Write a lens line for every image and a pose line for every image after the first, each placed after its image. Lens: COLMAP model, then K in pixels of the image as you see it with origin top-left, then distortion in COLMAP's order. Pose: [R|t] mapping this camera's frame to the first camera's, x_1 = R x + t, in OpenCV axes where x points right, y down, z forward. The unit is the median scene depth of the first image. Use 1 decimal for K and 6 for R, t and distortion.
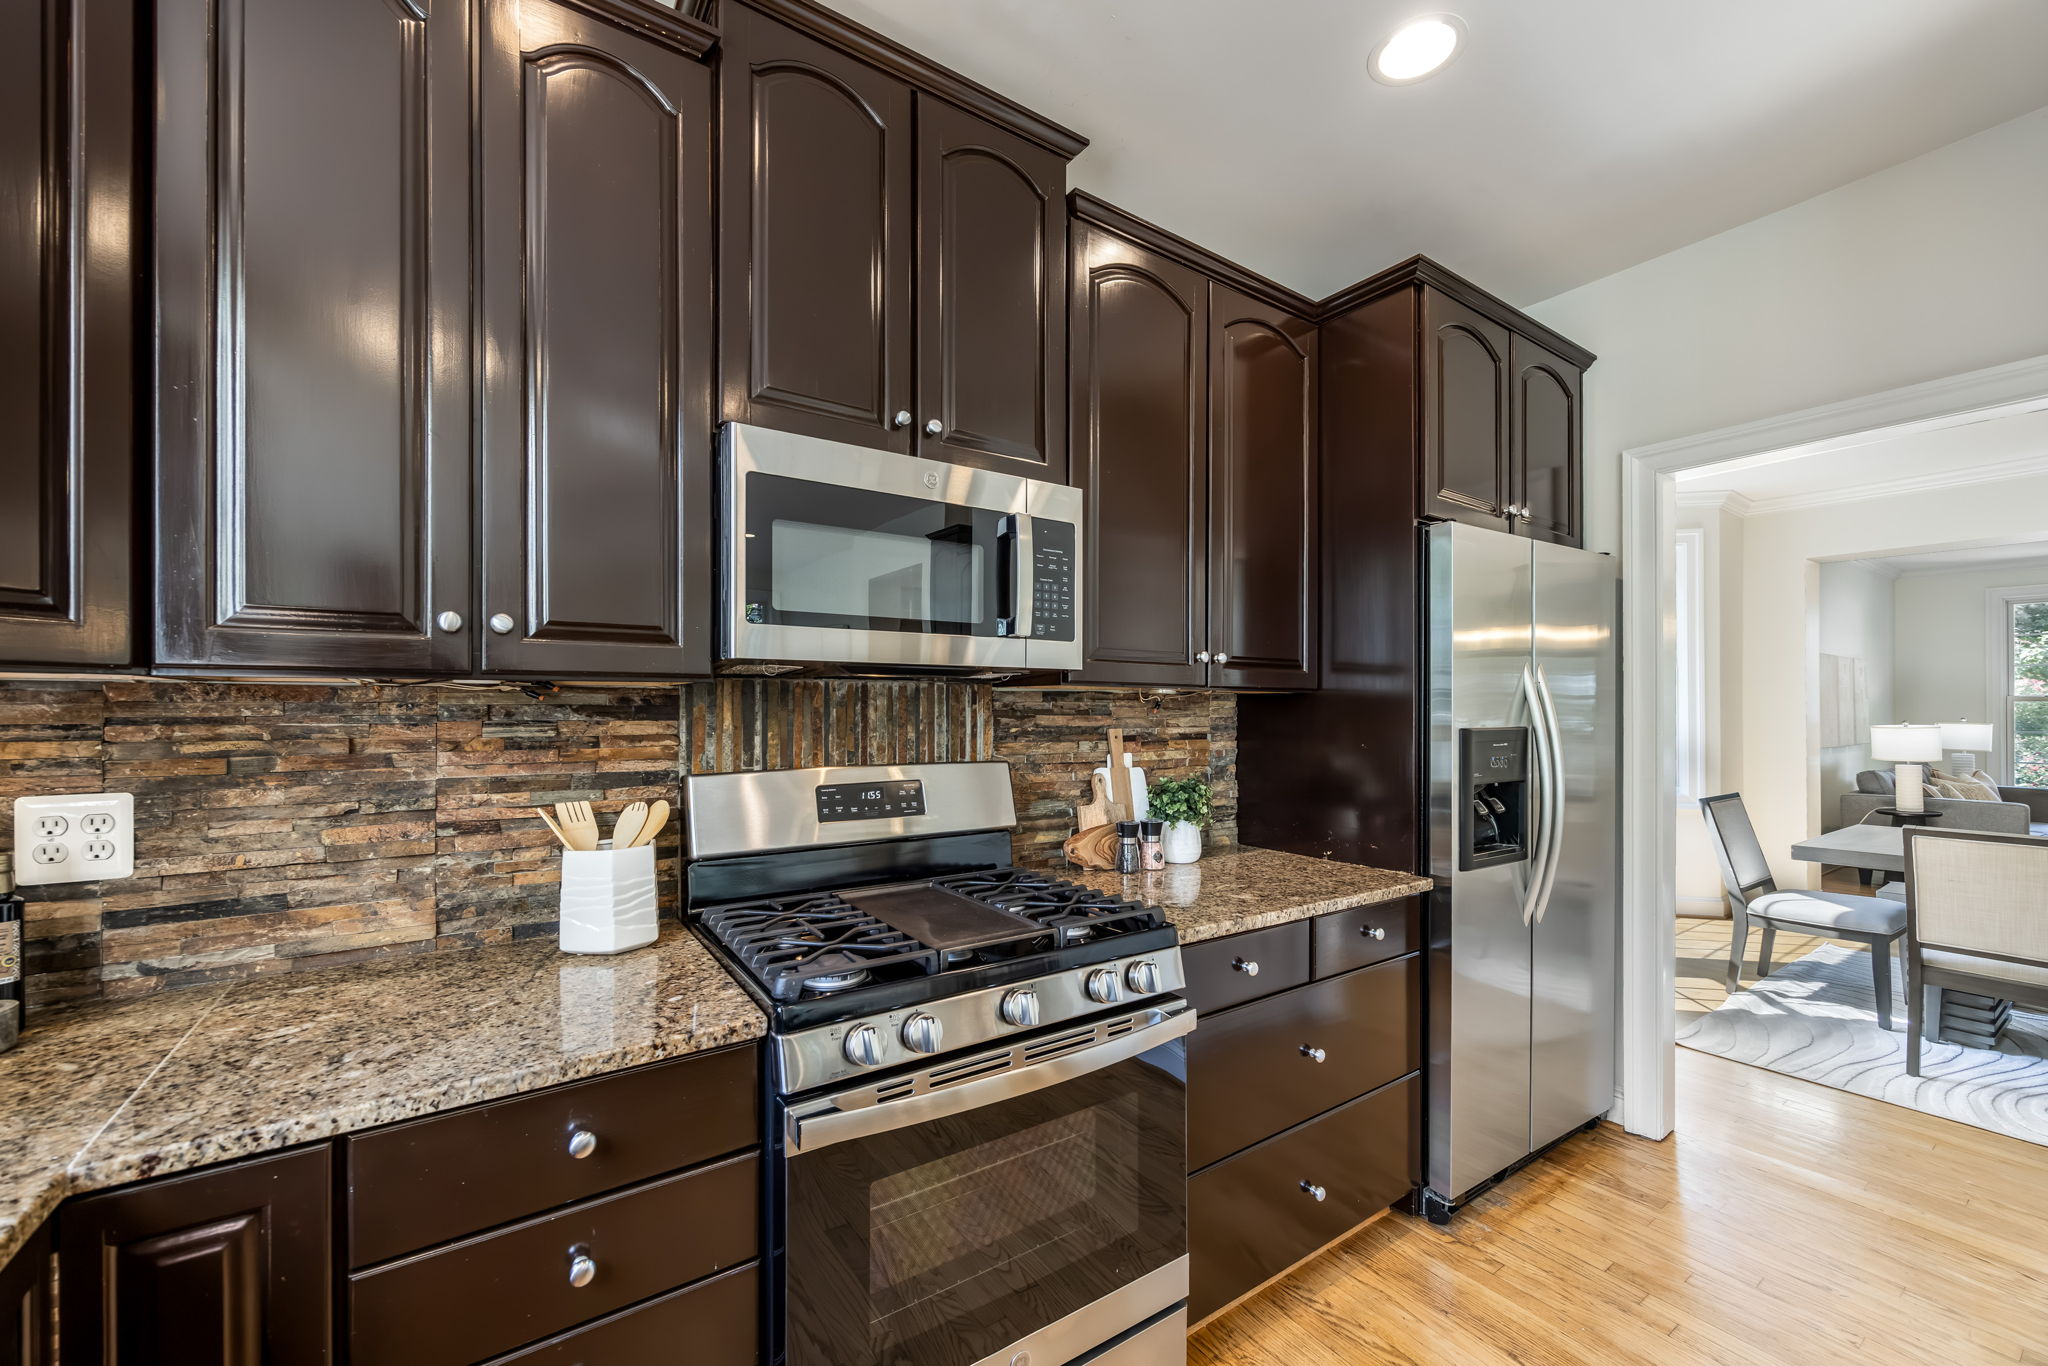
lens RADIAL K [[801.0, 0, 1019.8], [0, 801.0, 714.1], [0, 0, 1]] dist [-0.000401, -0.000067]
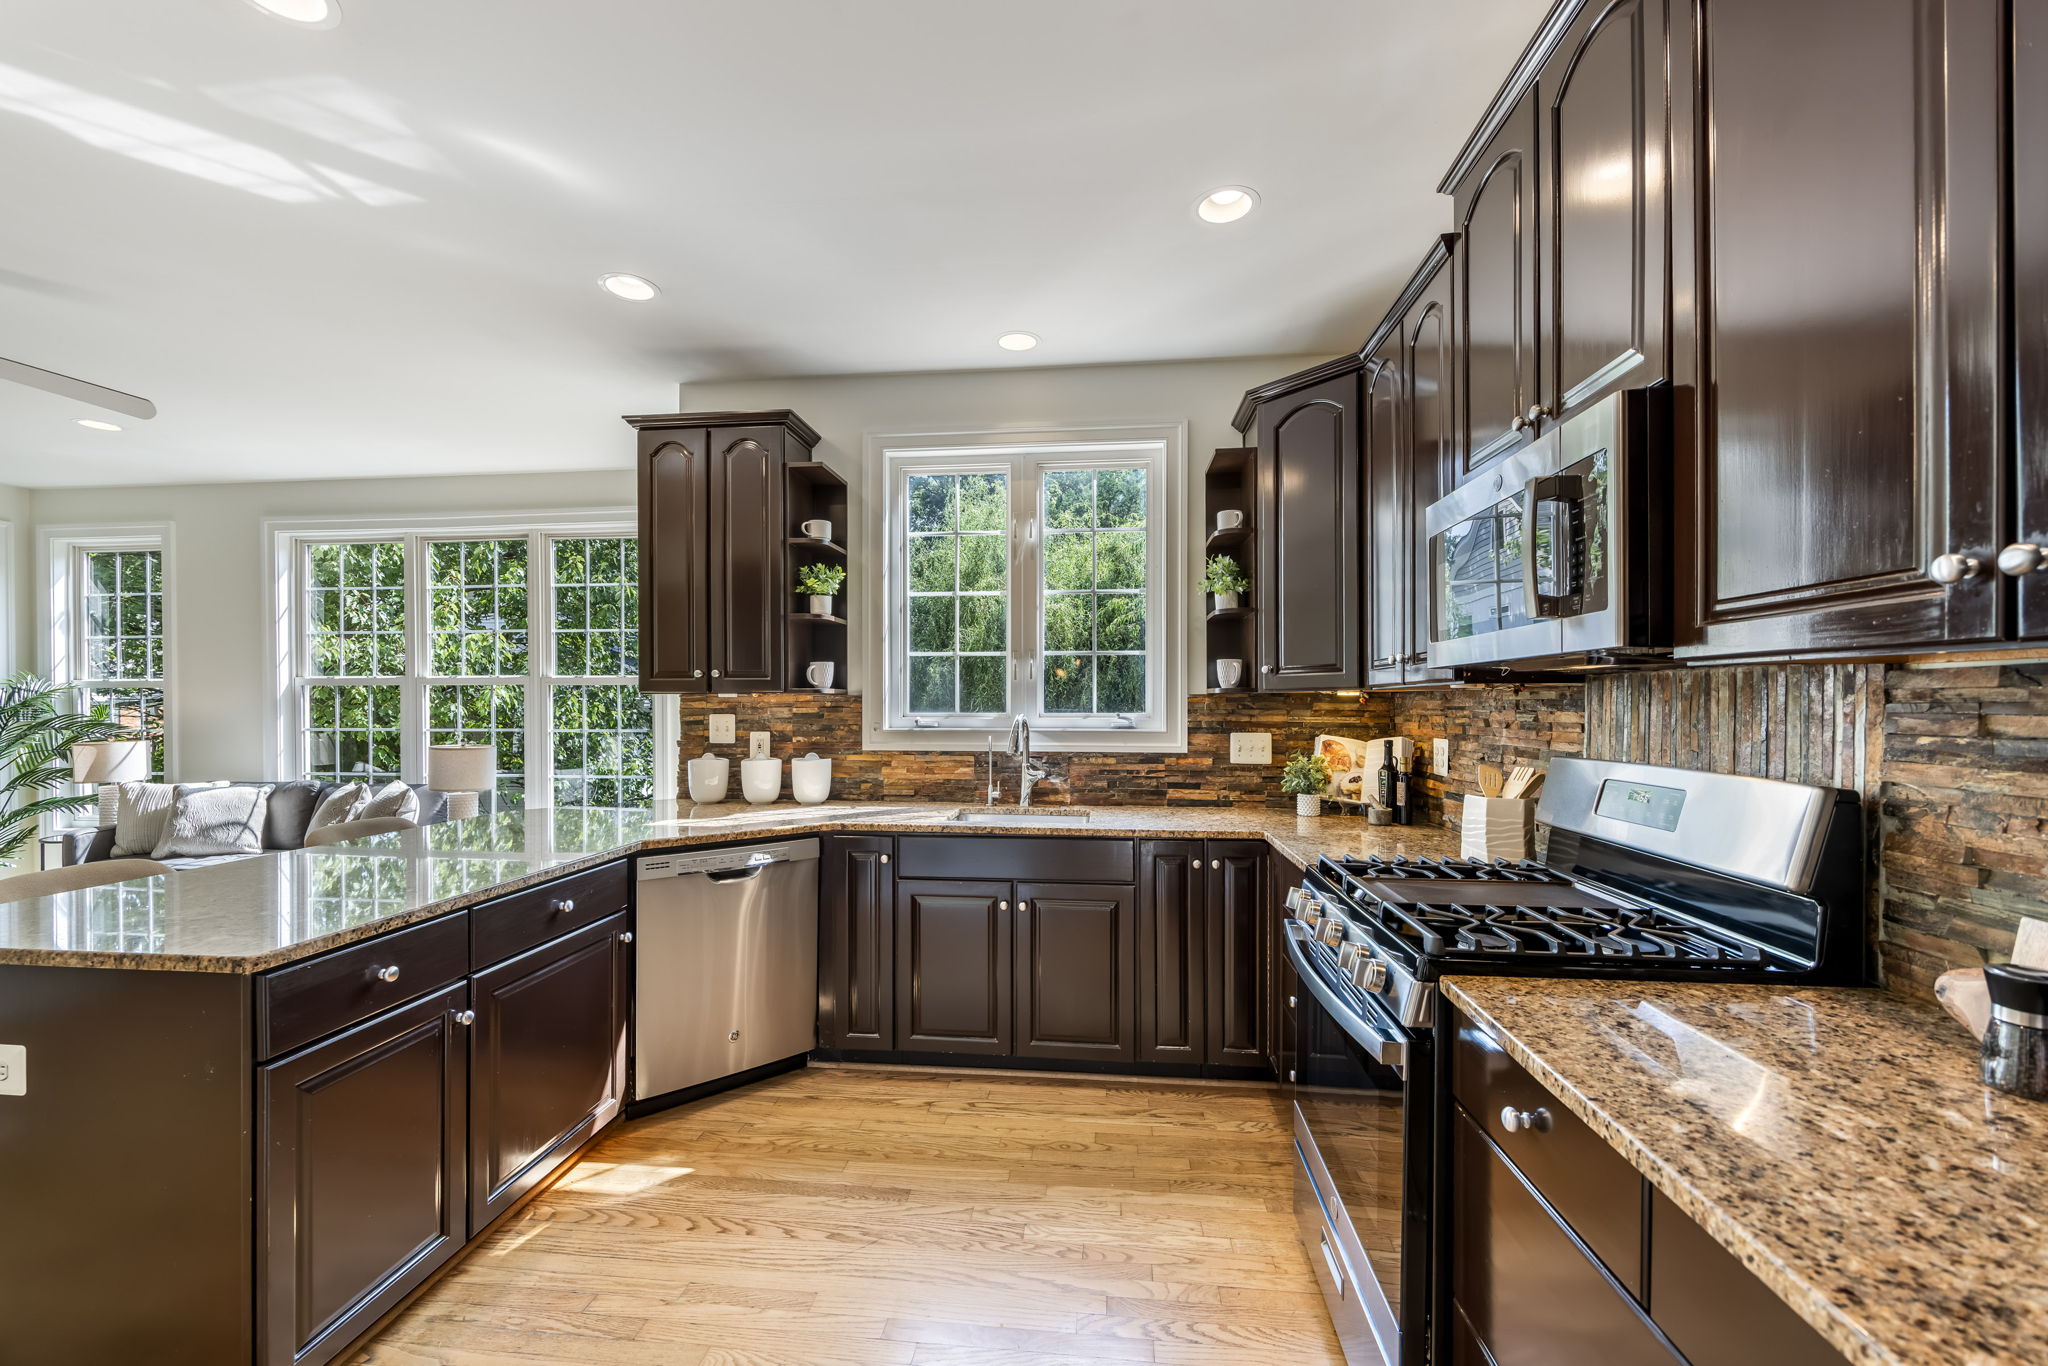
lens RADIAL K [[804.8, 0, 1029.3], [0, 804.8, 699.1], [0, 0, 1]] dist [-0.003730, -0.000206]
pose [[-0.640960, 0.000504, -0.767574, 0.984483], [0.003181, 0.999993, -0.002000, -0.011547], [0.767568, -0.003724, -0.640957, 1.076873]]
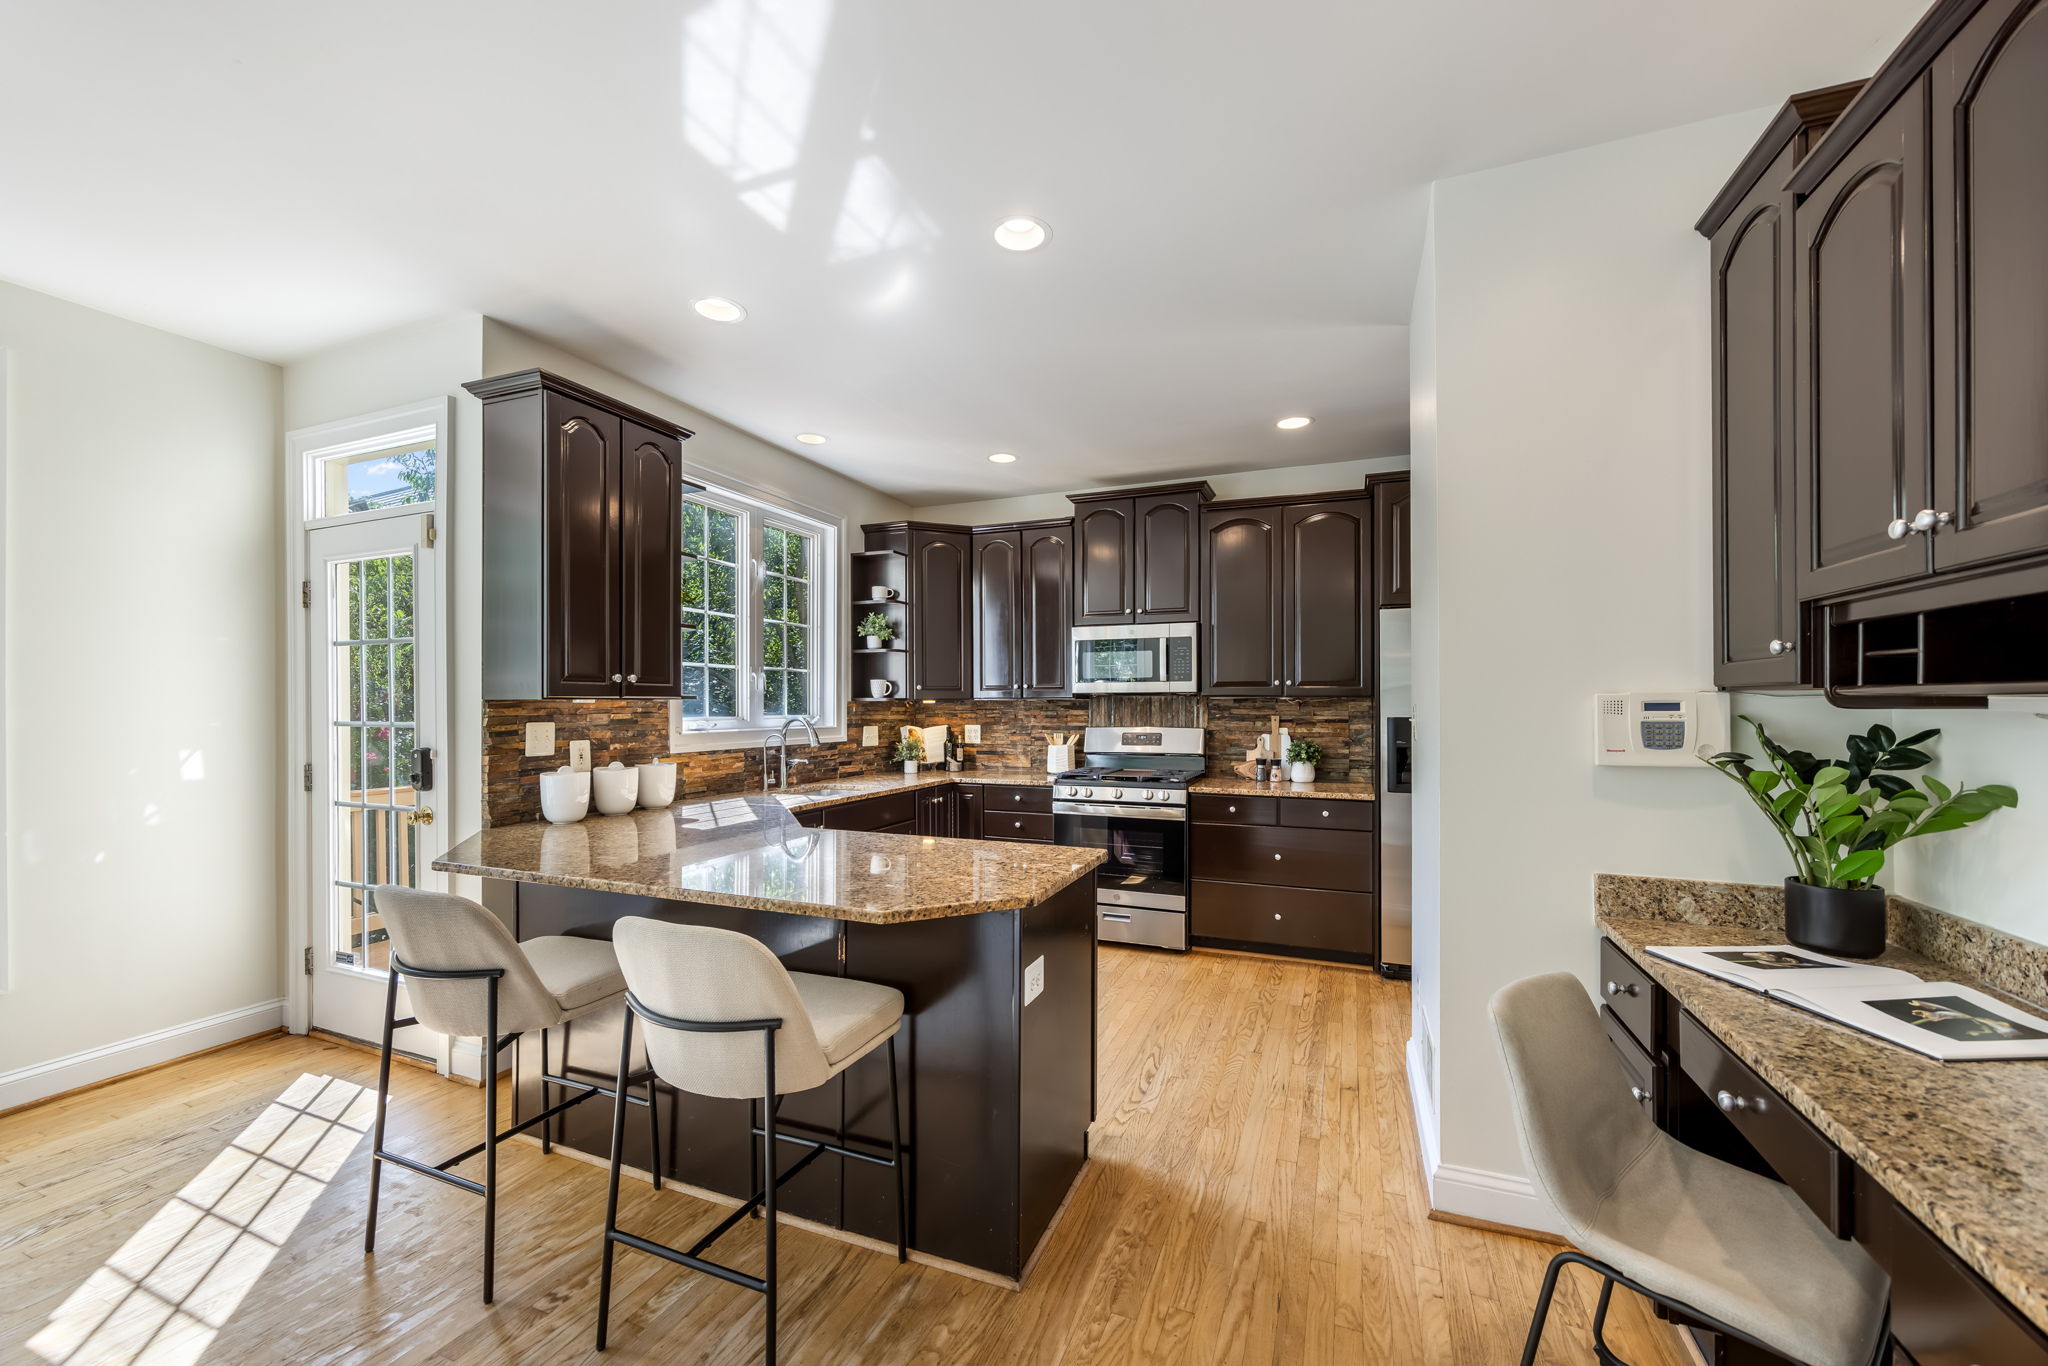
lens RADIAL K [[804.8, 0, 1029.3], [0, 804.8, 699.1], [0, 0, 1]] dist [-0.003730, -0.000206]
pose [[0.560265, -0.002147, -0.828311, 1.984576], [-0.000121, 0.999996, -0.002673, -0.026456], [0.828314, 0.001598, 0.560262, -0.934285]]
